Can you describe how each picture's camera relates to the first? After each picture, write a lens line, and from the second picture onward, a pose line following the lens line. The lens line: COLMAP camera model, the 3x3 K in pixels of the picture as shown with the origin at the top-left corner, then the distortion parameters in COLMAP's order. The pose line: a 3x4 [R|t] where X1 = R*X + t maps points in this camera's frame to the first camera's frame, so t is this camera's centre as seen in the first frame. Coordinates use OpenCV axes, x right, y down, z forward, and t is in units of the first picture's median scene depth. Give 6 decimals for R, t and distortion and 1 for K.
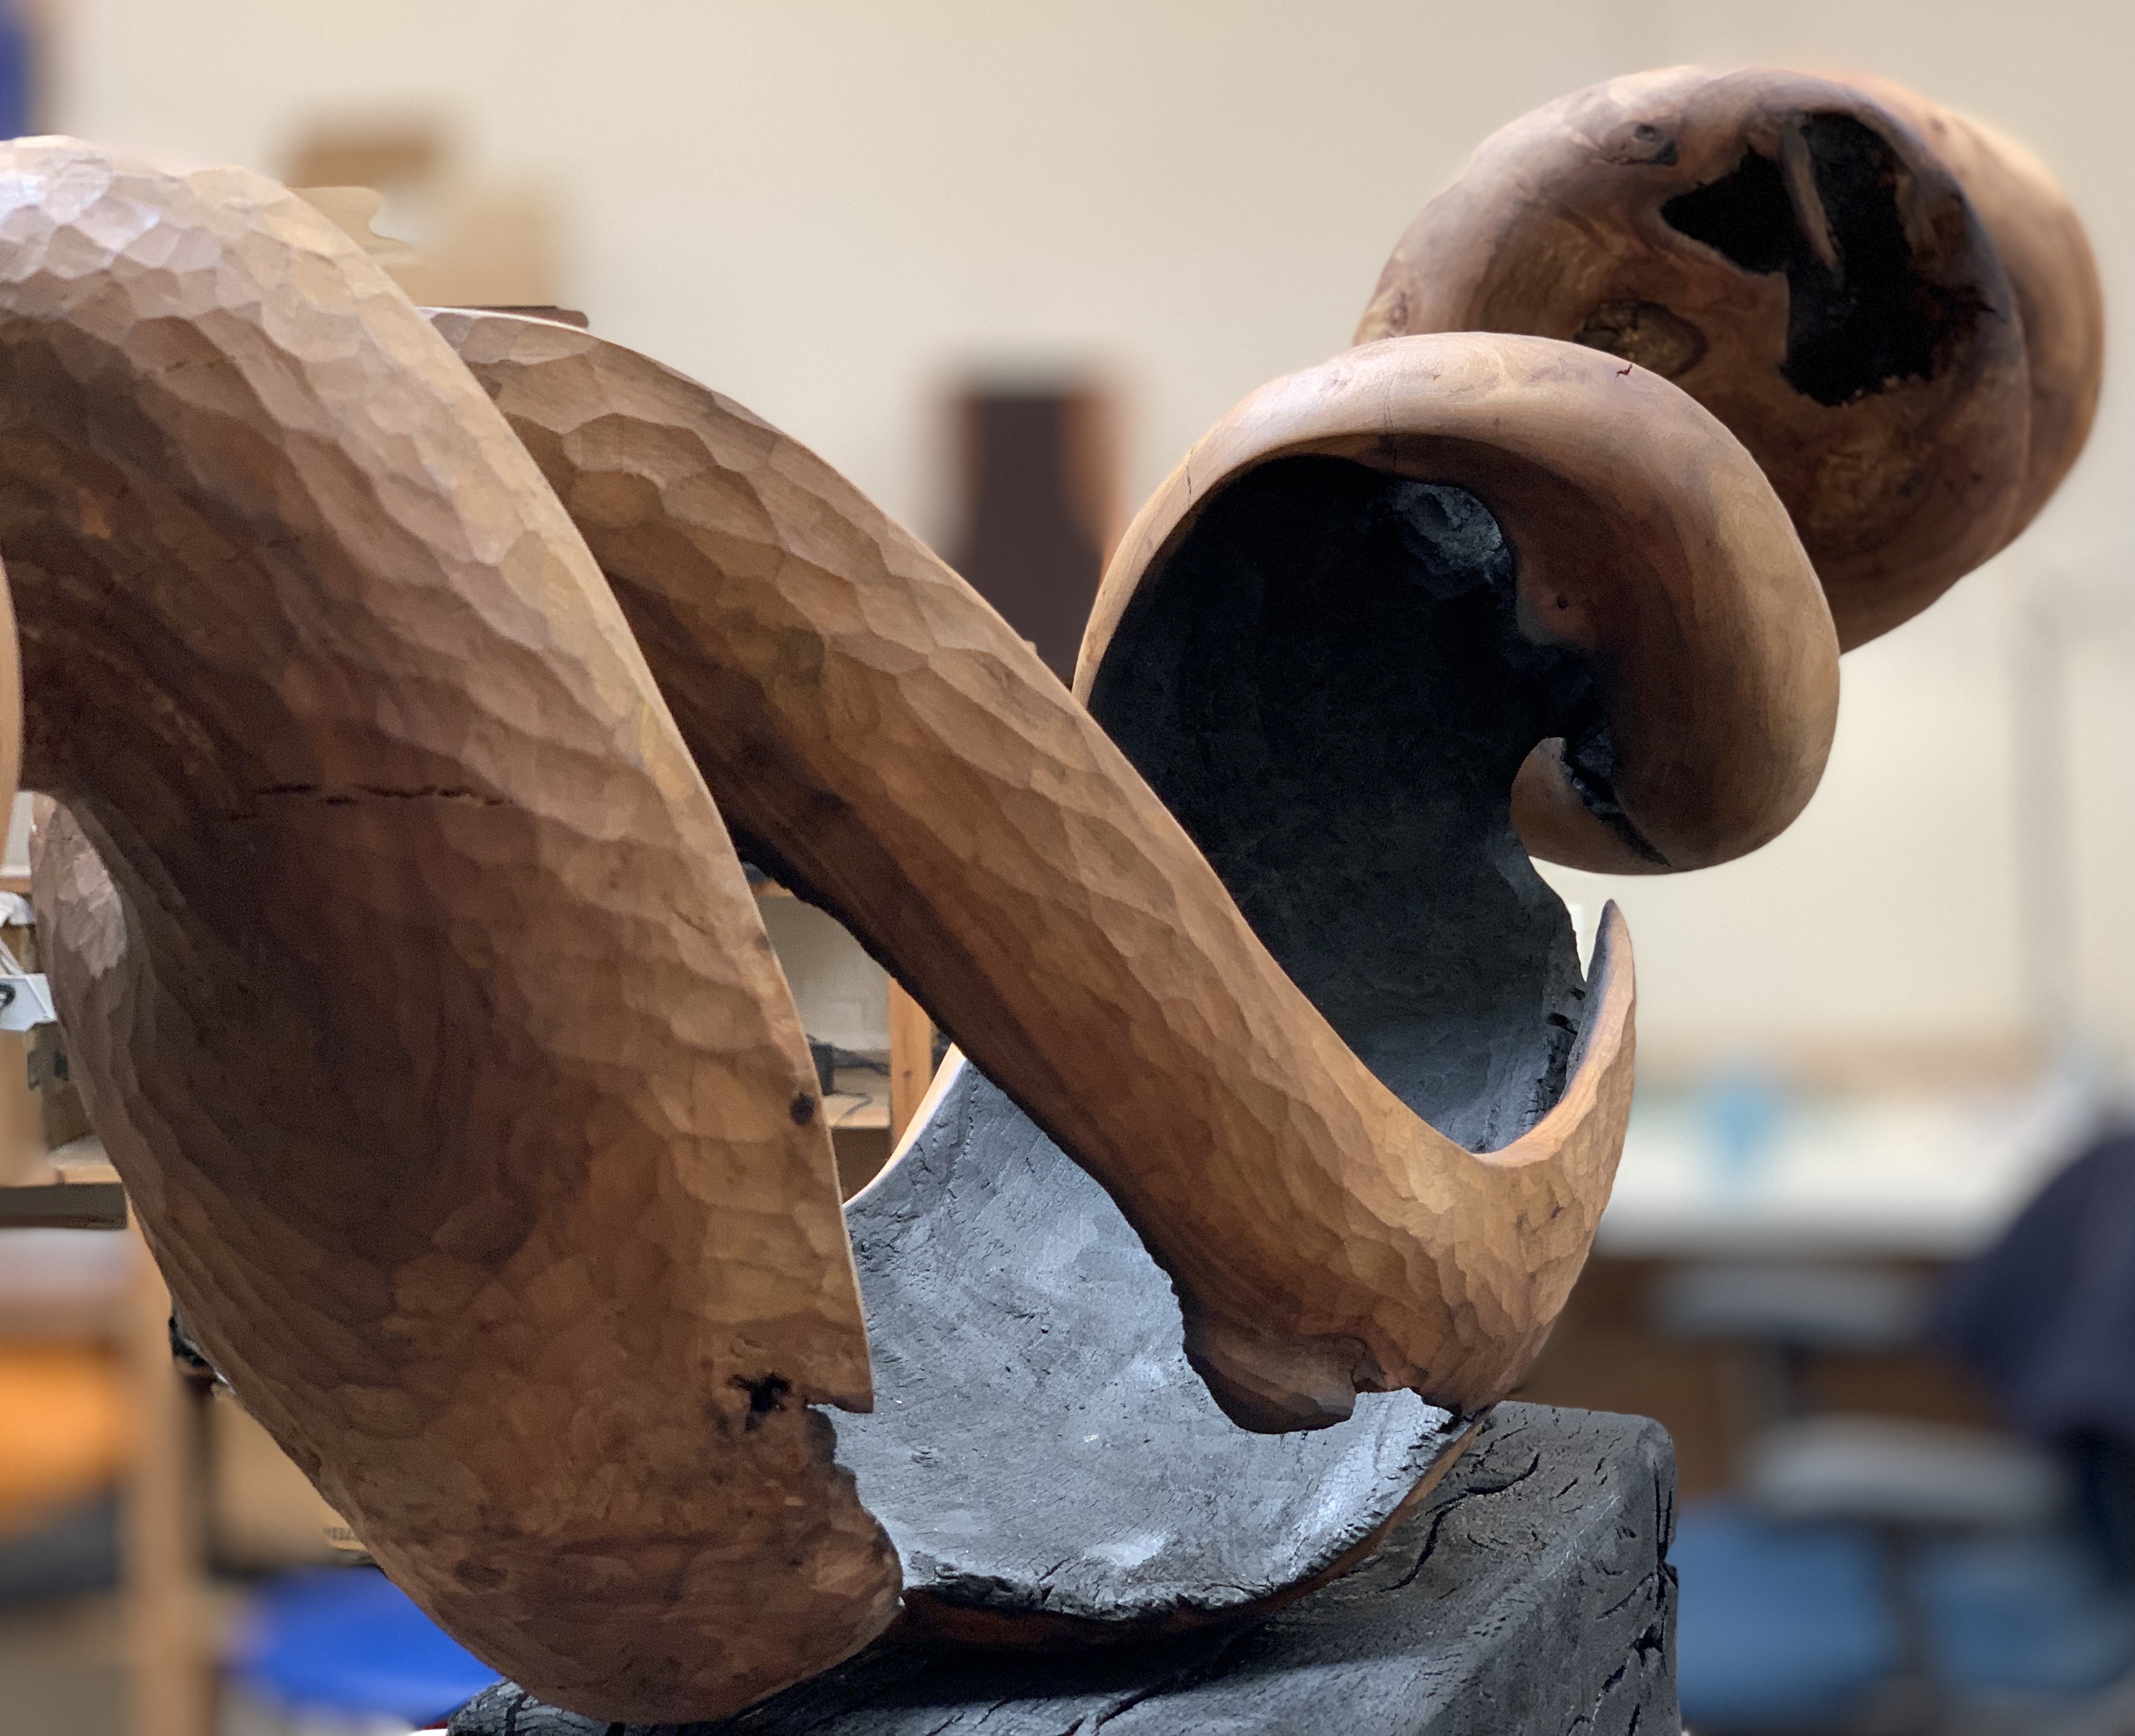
lens RADIAL K [[3470.8, 0, 1124.8], [0, 3470.8, 862.9], [0, 0, 1]] dist [-0.138337, 1.513677]
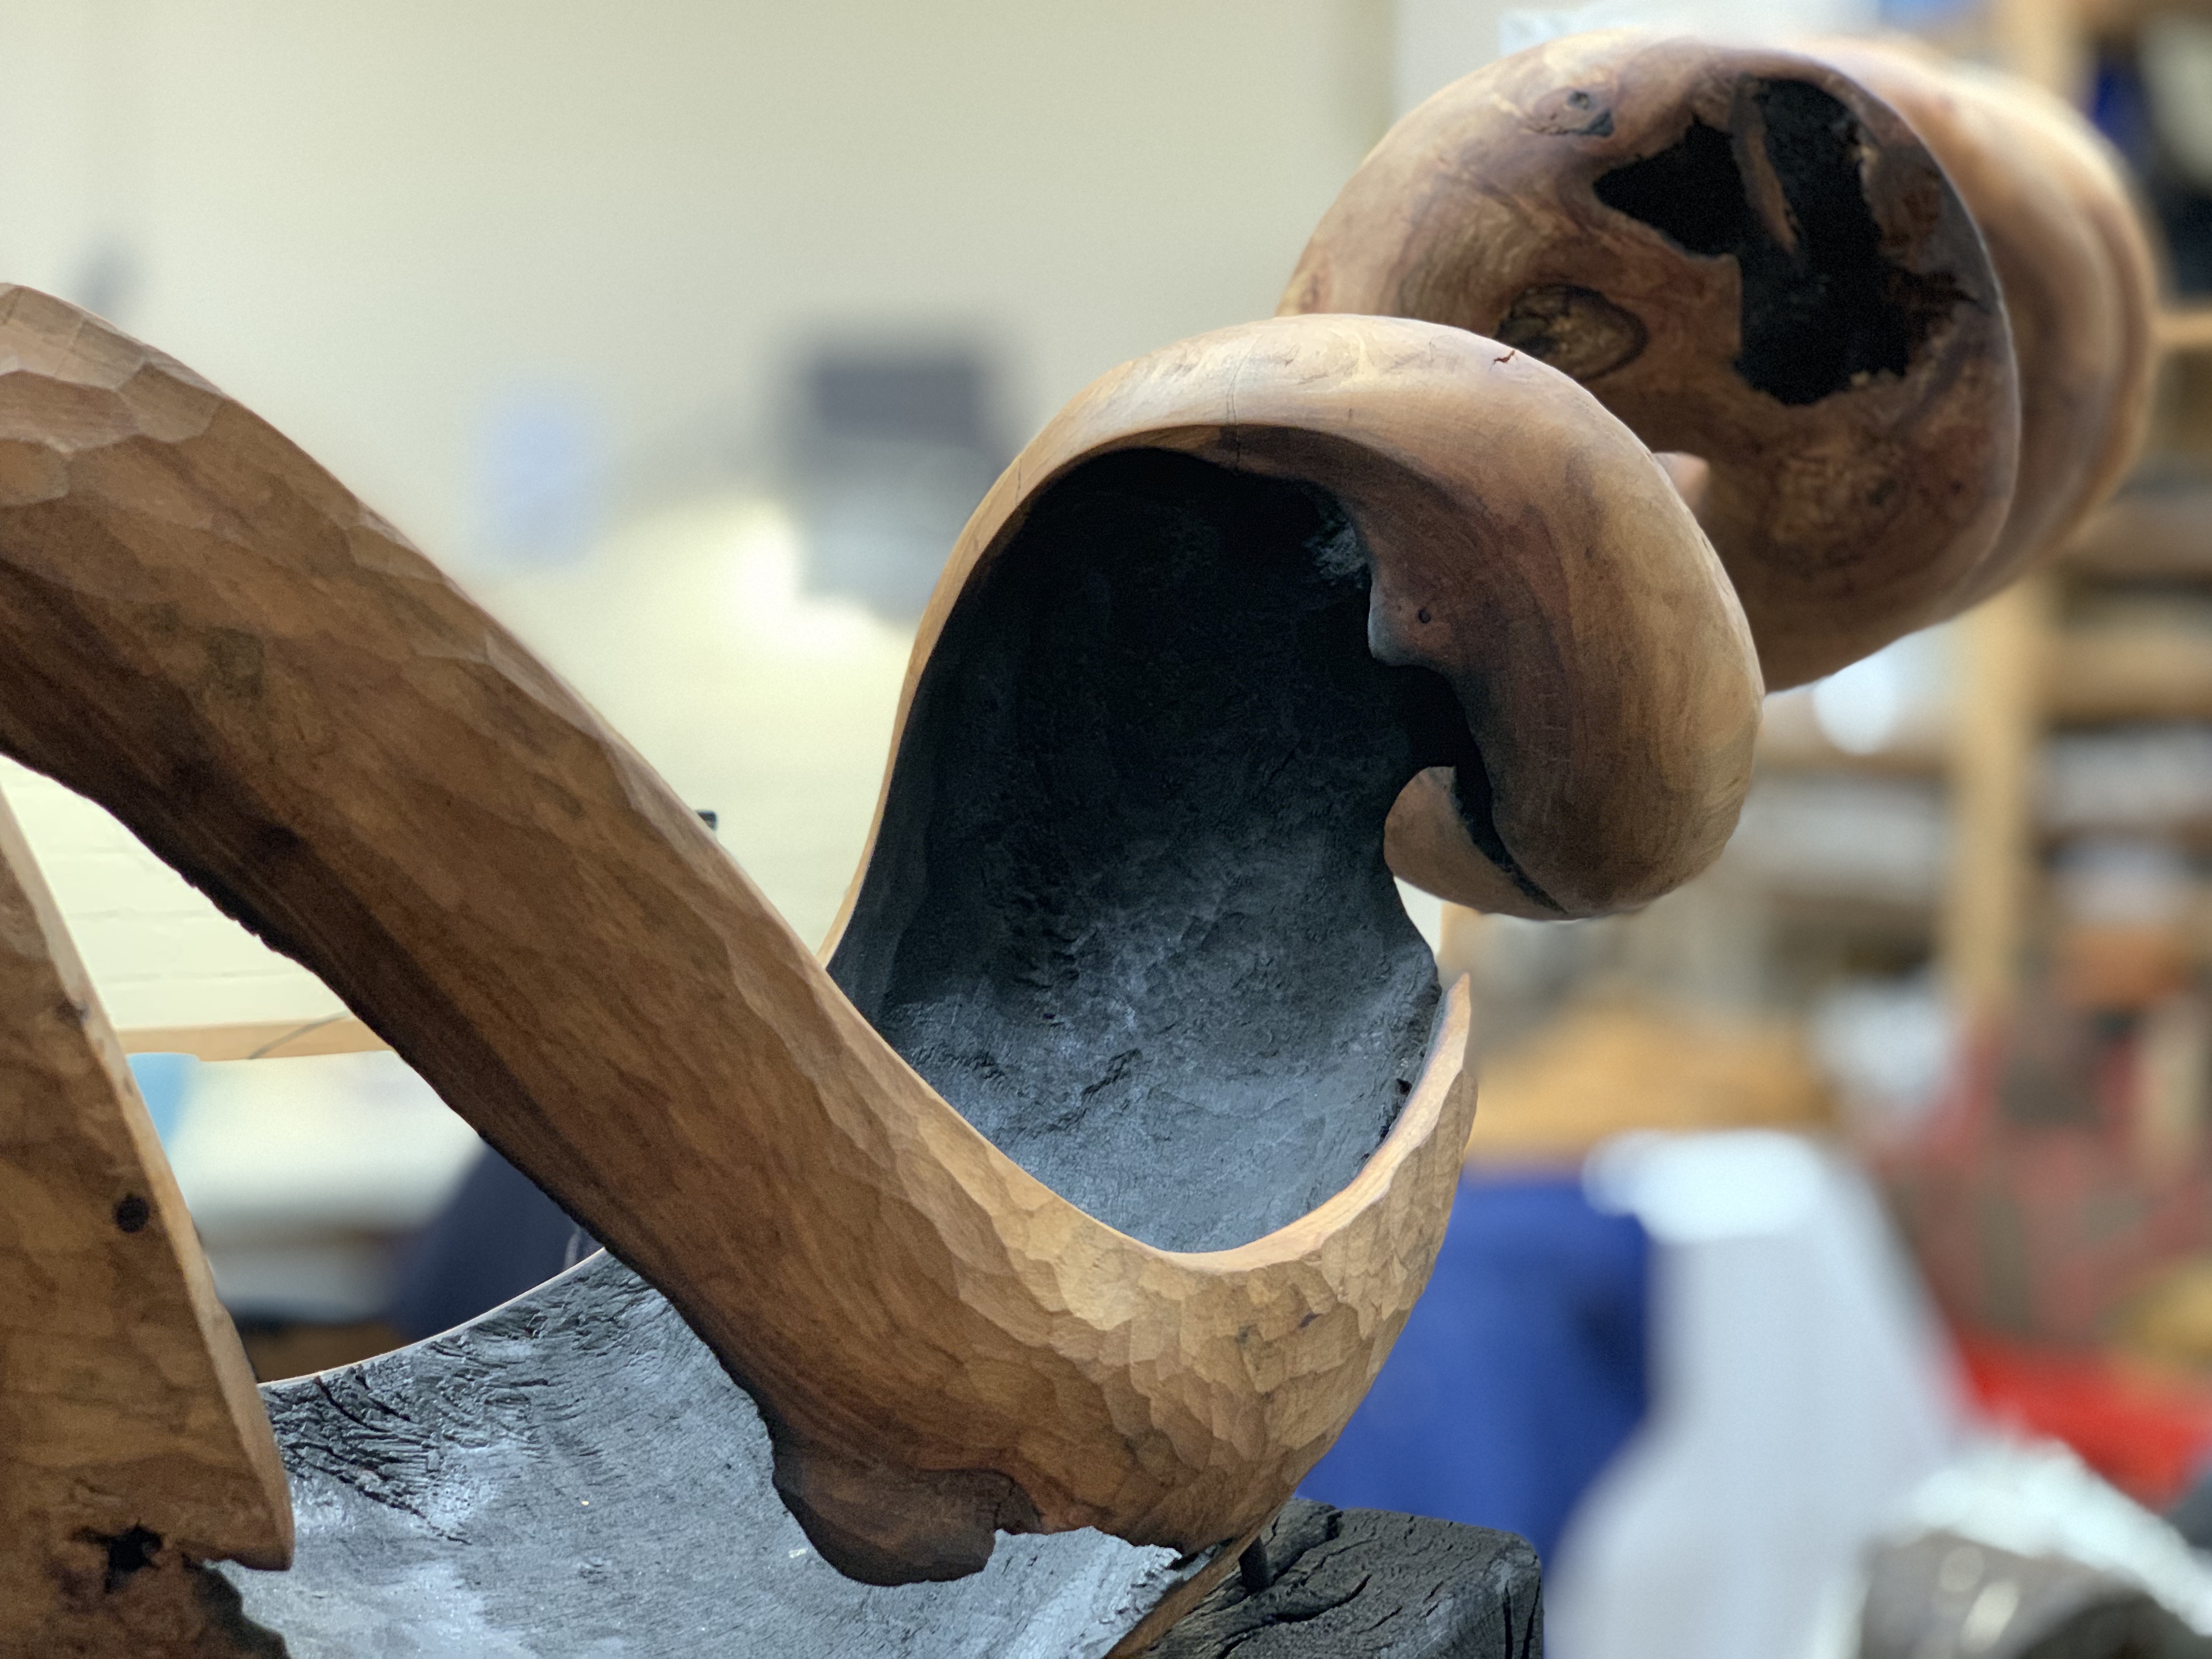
lens RADIAL K [[3319.2, 0, 1106.0], [0, 3319.2, 829.5], [0, 0, 1]] dist [0.013506, -0.037313]
pose [[0.995483, 0.022522, -0.092226, 0.179193], [-0.023433, 0.999687, -0.008811, -0.015915], [0.091998, 0.010932, 0.995699, 0.203391]]
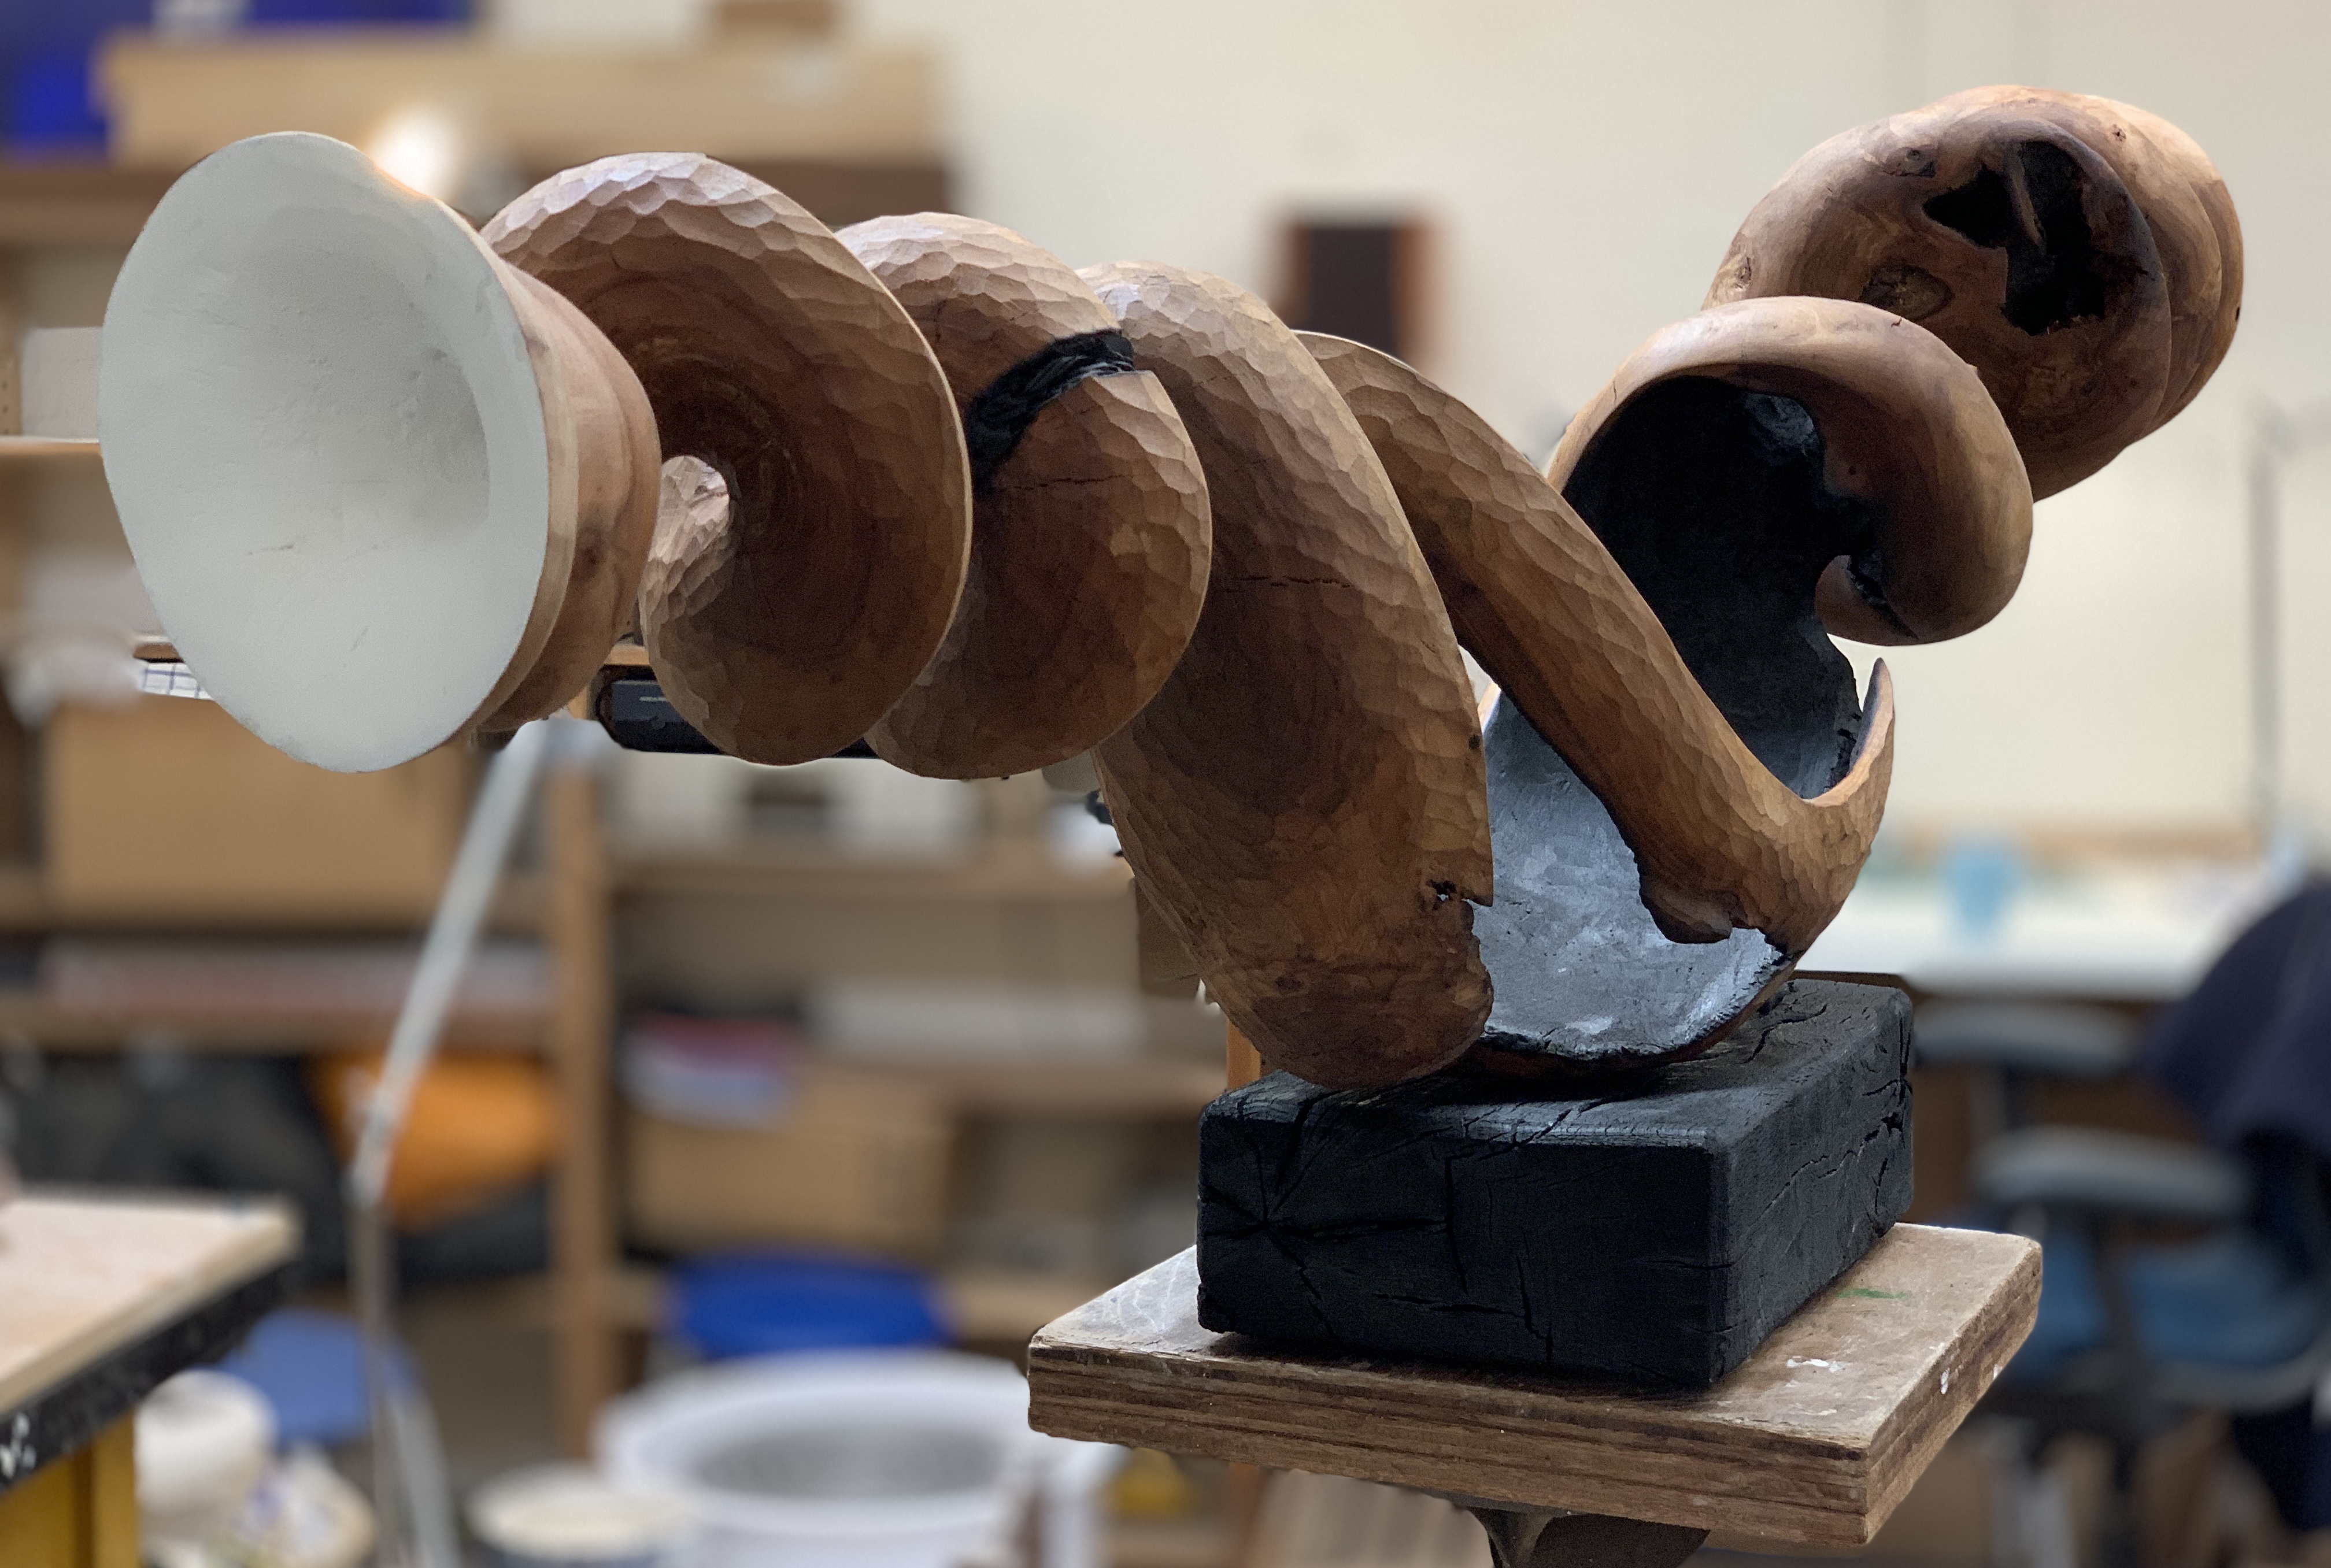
lens RADIAL K [[3471.0, 0, 1165.5], [0, 3471.0, 784.0], [0, 0, 1]] dist [-0.063772, 0.864089]
pose [[0.998138, 0.017239, -0.058508, -0.132387], [-0.015098, 0.999207, 0.036840, 0.020716], [0.059097, -0.035888, 0.997607, -0.870724]]
